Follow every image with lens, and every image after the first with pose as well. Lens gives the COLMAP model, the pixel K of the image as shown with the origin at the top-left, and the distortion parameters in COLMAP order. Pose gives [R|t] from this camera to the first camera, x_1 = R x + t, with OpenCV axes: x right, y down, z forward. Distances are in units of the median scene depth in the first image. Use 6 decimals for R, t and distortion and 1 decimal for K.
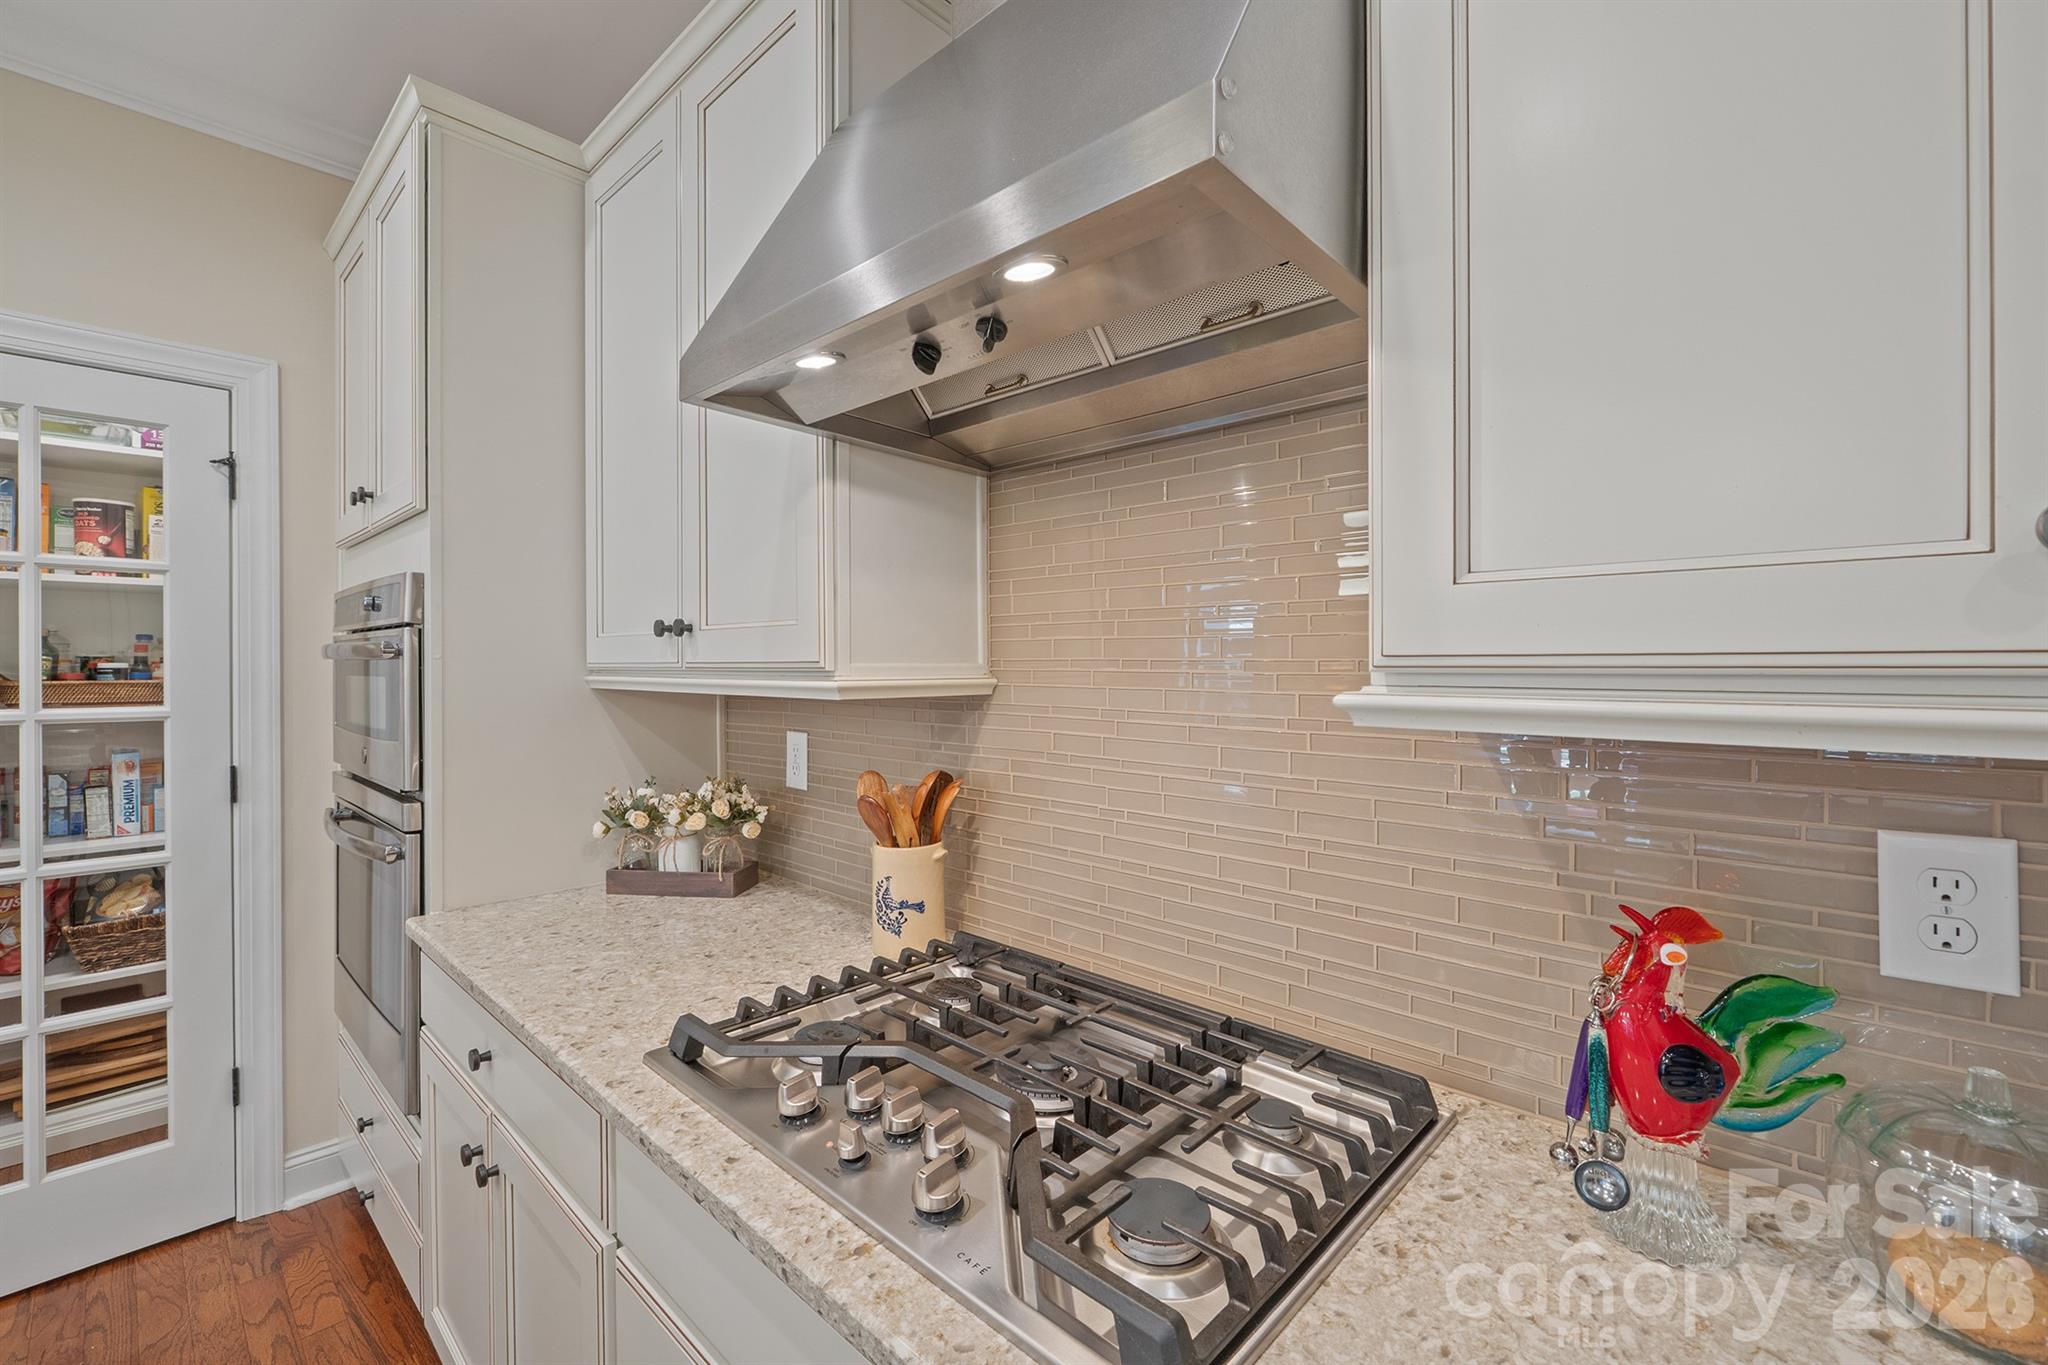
lens RADIAL K [[868.5, 0, 1024.0], [0, 868.5, 668.6], [0, 0, 1]] dist [-0.006757, 0.000005]
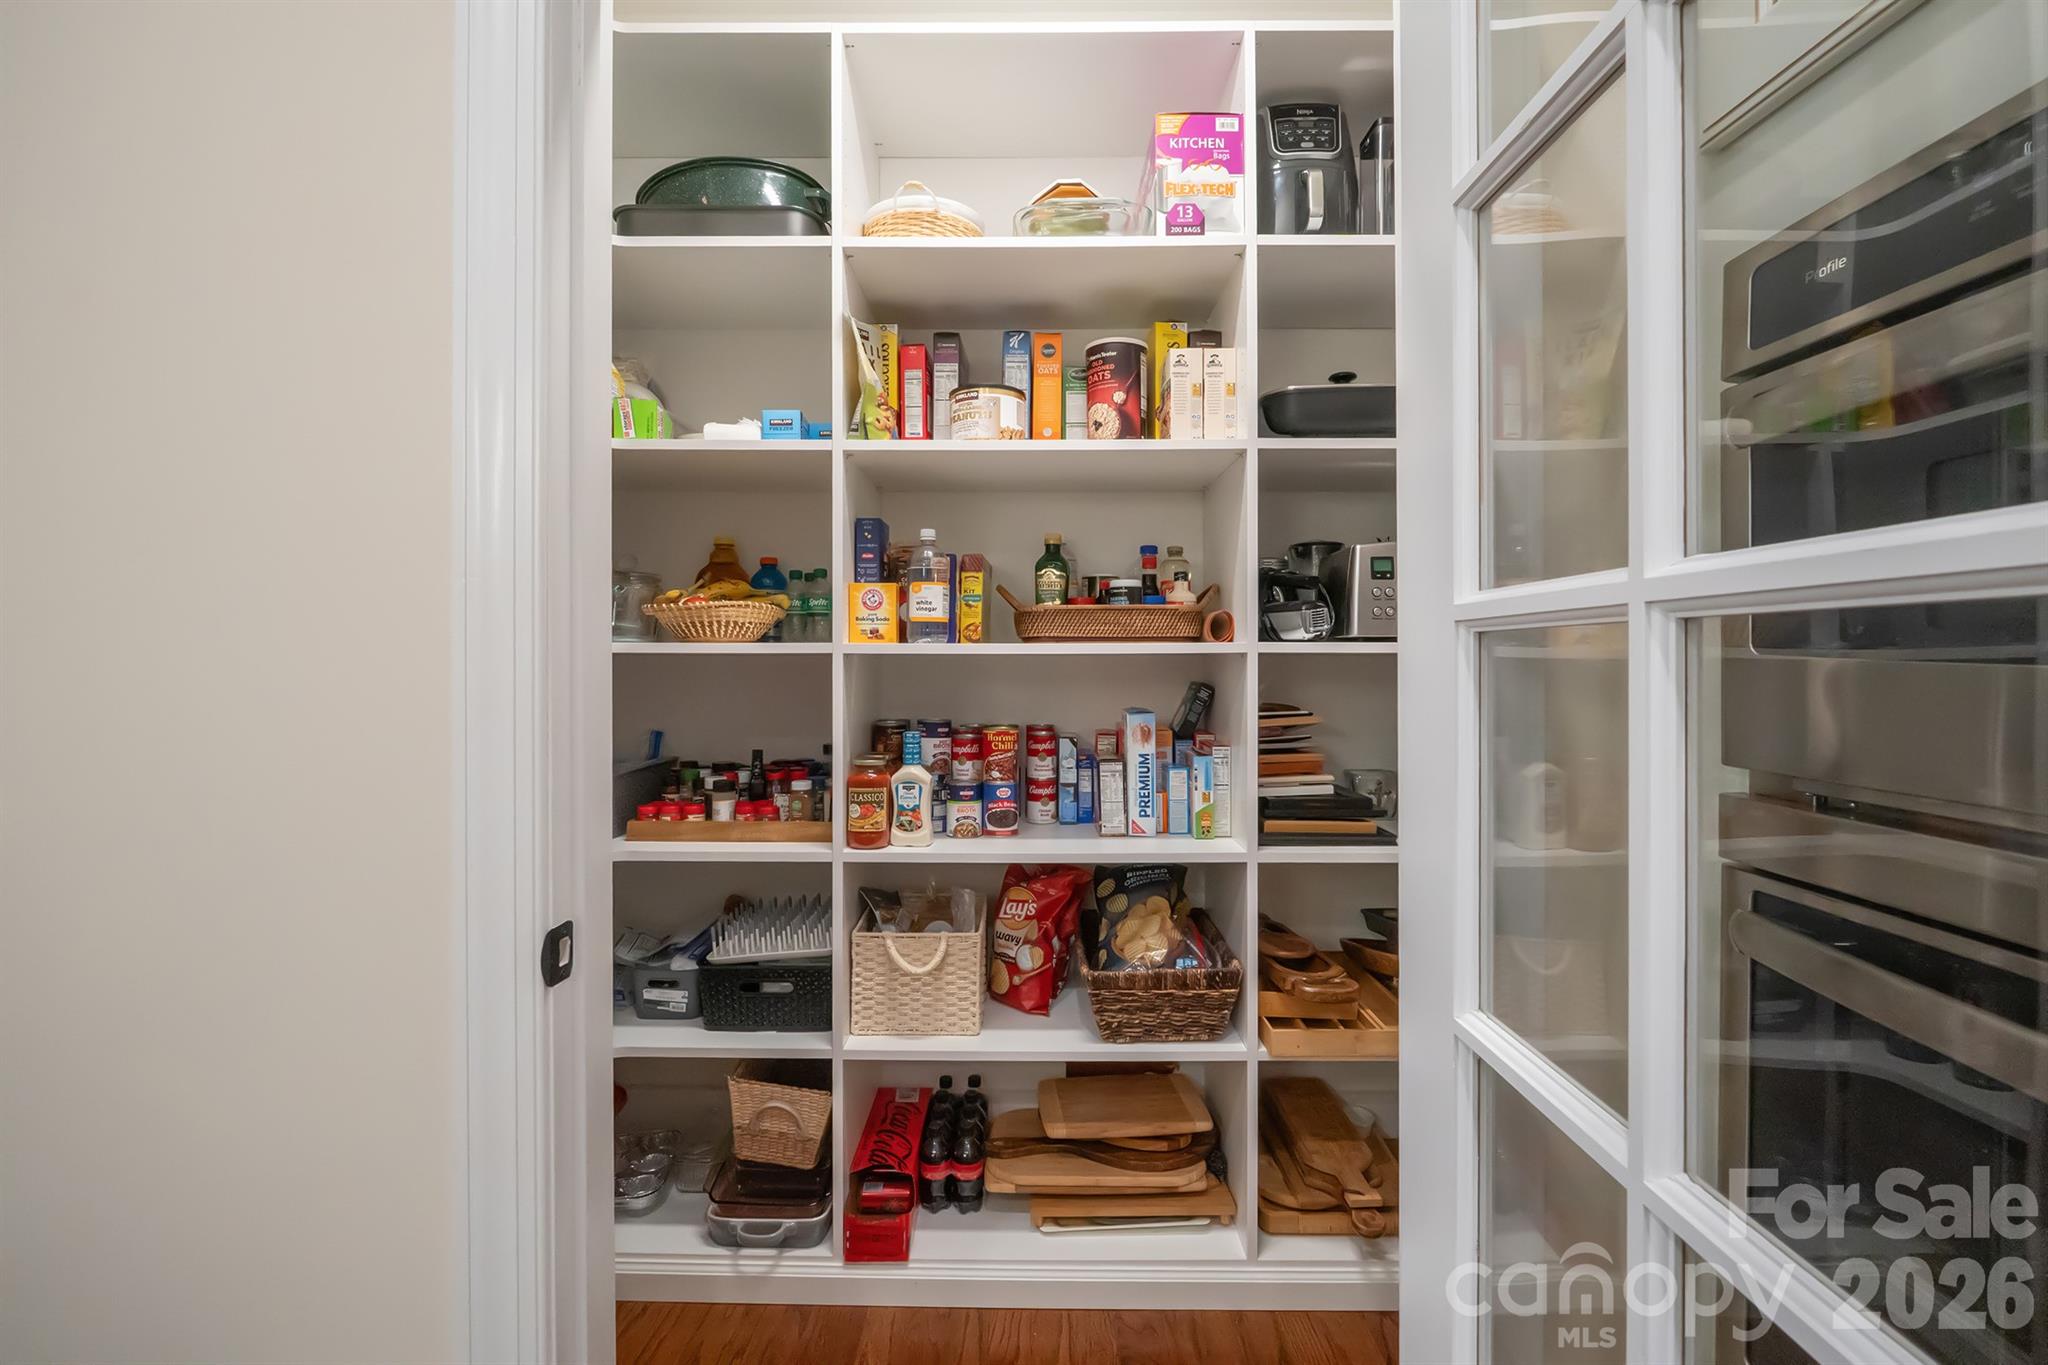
lens RADIAL K [[868.5, 0, 1019.0], [0, 868.5, 663.1], [0, 0, 1]] dist [-0.006757, 0.000005]
pose [[0.682437, 0.006897, -0.730912, -0.851756], [-0.002443, 0.999971, 0.007155, 0.075764], [0.730941, -0.003097, 0.682434, 0.652629]]
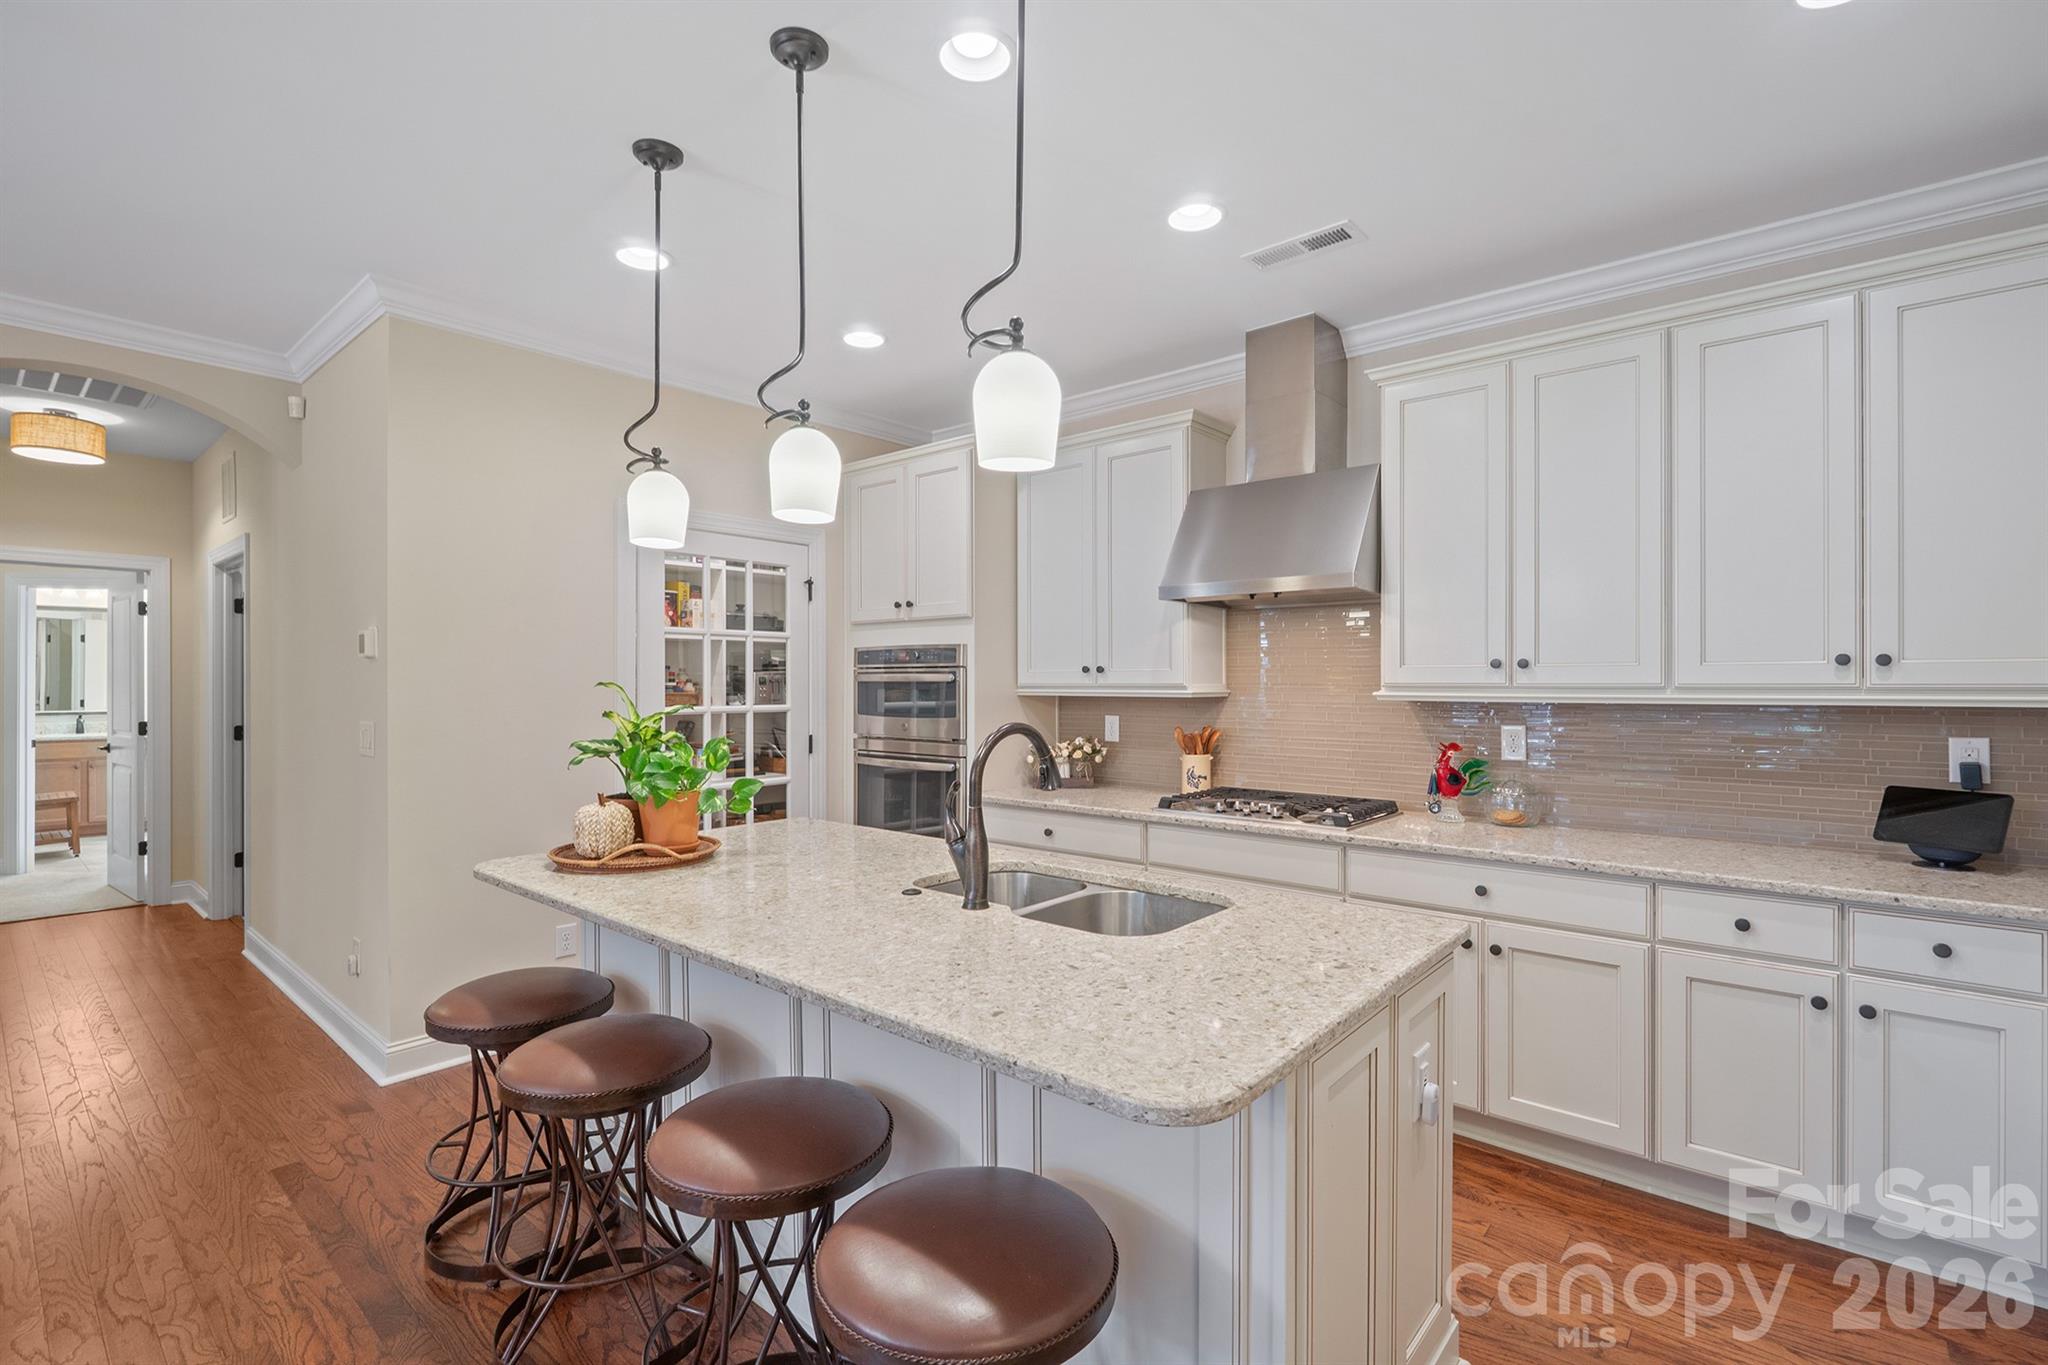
lens RADIAL K [[935.9, 0, 1024.3], [0, 935.9, 682.0], [0, 0, 1]] dist [-0.002893, -0.001622]
pose [[0.999132, -0.000726, 0.041650, -0.576312], [0.000775, 0.999999, -0.001142, -0.006883], [-0.041649, 0.001173, 0.999132, -1.313665]]
